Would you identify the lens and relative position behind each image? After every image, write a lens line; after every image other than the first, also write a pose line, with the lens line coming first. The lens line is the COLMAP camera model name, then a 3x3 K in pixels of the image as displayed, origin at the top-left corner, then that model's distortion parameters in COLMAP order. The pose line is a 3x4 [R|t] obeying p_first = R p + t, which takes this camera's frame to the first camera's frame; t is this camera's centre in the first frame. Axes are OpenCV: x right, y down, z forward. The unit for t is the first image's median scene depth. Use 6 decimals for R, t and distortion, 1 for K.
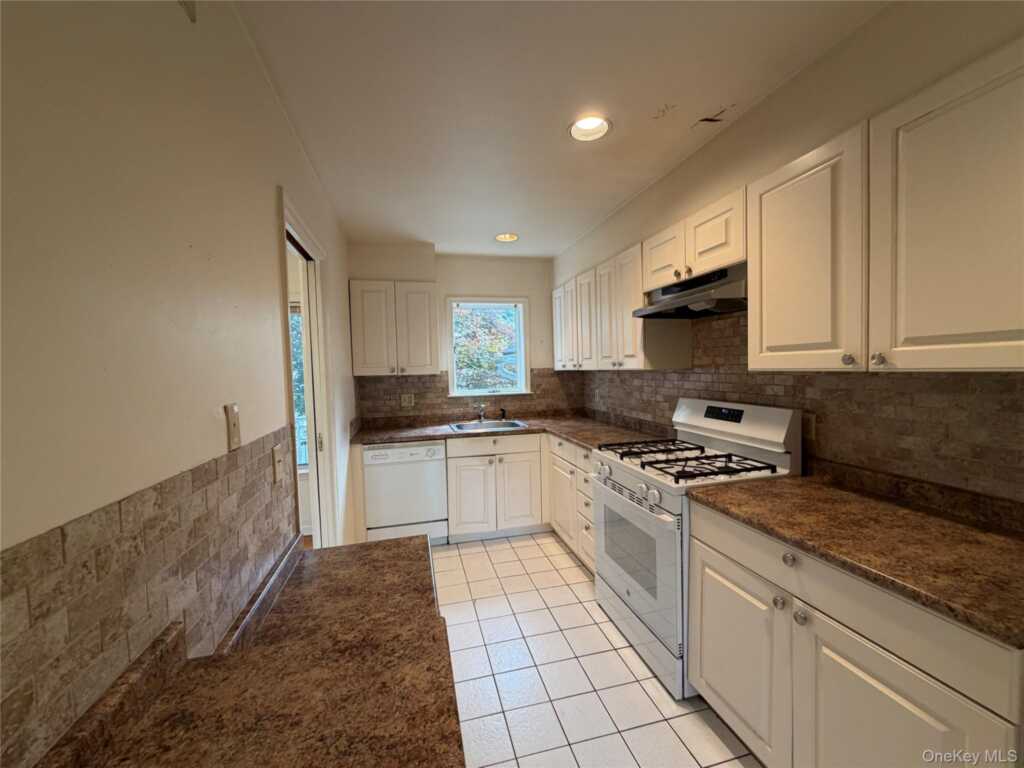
lens RADIAL K [[407.2, 0, 512.0], [0, 407.2, 384.0], [0, 0, 1]] dist [0.000926, 0.000123]
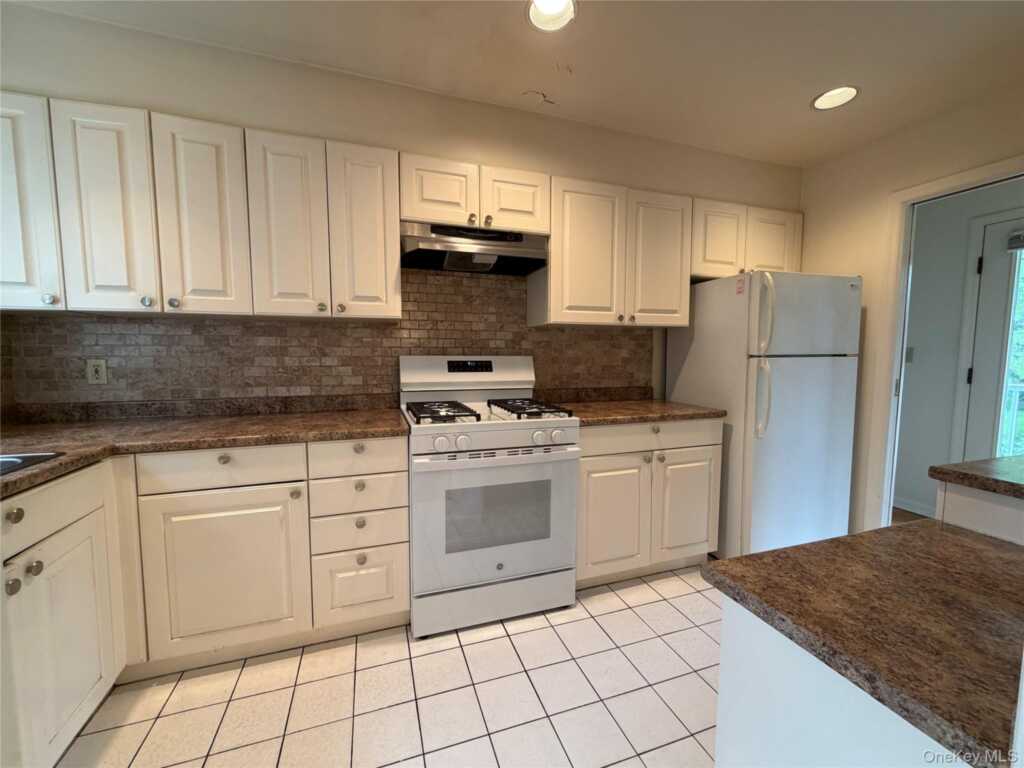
lens RADIAL K [[402.1, 0, 512.0], [0, 402.1, 384.0], [0, 0, 1]] dist [-0.001058, -0.000117]
pose [[-0.082282, -0.051556, 0.995275, -0.589606], [0.043420, 0.997527, 0.055262, 0.072481], [-0.995663, 0.047762, -0.079840, 1.069454]]
